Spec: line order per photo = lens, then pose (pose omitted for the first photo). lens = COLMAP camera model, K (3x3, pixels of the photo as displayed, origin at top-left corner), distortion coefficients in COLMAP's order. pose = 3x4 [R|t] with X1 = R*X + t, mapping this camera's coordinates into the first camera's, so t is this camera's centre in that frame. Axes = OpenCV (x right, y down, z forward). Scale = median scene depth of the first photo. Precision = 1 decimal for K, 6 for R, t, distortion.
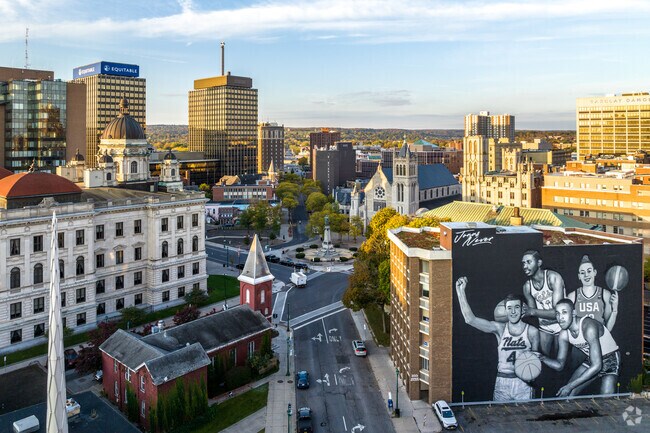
lens RADIAL K [[1830.0, 0, 325.0], [0, 1830.0, 216.5], [0, 0, 1]] dist [-0.910570, 0.619420]
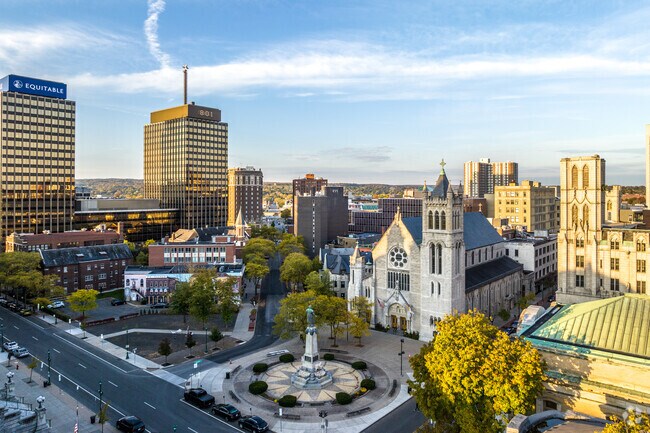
lens RADIAL K [[1830.0, 0, 325.0], [0, 1830.0, 216.5], [0, 0, 1]] dist [-0.910570, 0.619420]
pose [[0.999968, 0.000865, 0.007908, 0.000639], [-0.000634, 0.999574, -0.029176, -0.006726], [-0.007930, 0.029170, 0.999543, 0.291986]]
